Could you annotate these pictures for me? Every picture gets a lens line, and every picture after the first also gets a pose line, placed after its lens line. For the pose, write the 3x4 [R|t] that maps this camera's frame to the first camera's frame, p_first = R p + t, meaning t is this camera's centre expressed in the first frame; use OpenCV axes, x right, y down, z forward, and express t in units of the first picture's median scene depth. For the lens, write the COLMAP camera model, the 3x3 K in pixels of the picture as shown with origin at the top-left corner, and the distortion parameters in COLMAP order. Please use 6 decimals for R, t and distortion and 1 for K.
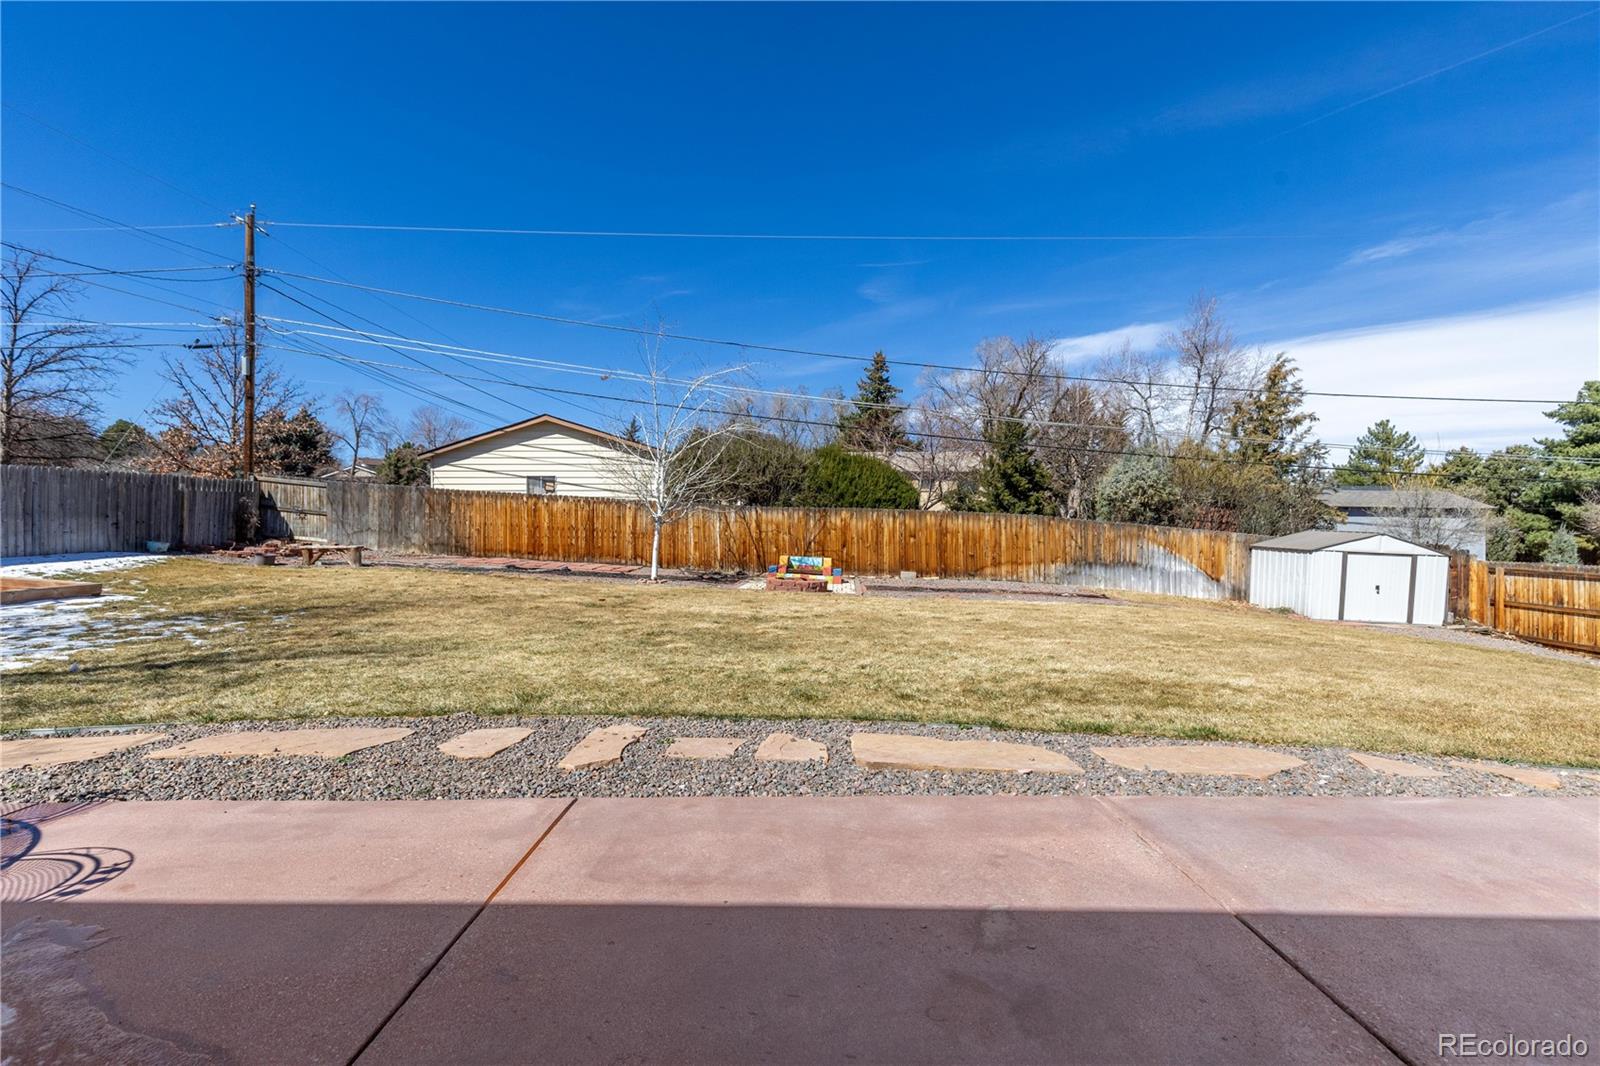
lens RADIAL K [[734.6, 0, 770.4], [0, 734.6, 507.2], [0, 0, 1]] dist [0.007589, -0.003538]
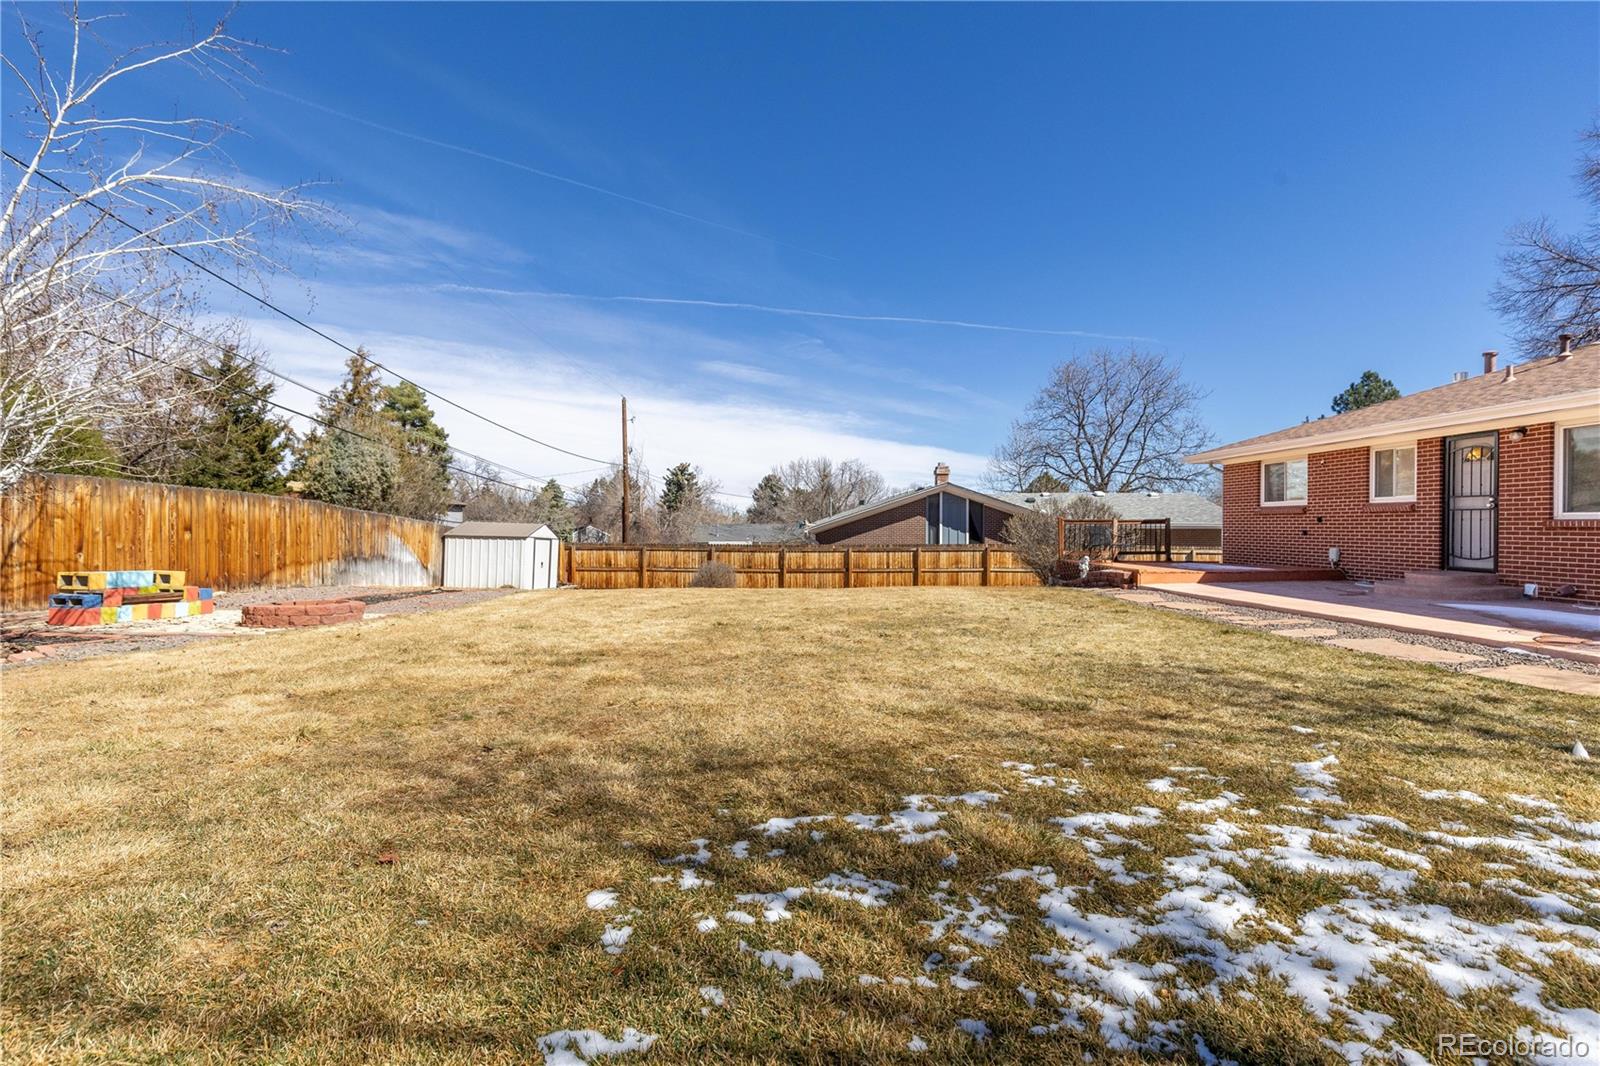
lens RADIAL K [[734.6, 0, 786.7], [0, 734.6, 538.9], [0, 0, 1]] dist [0.007589, -0.003538]
pose [[-0.073294, -0.022286, 0.997061, -0.461400], [-0.033784, 0.999232, 0.019851, 0.018494], [-0.996738, -0.032230, -0.073991, 0.546365]]
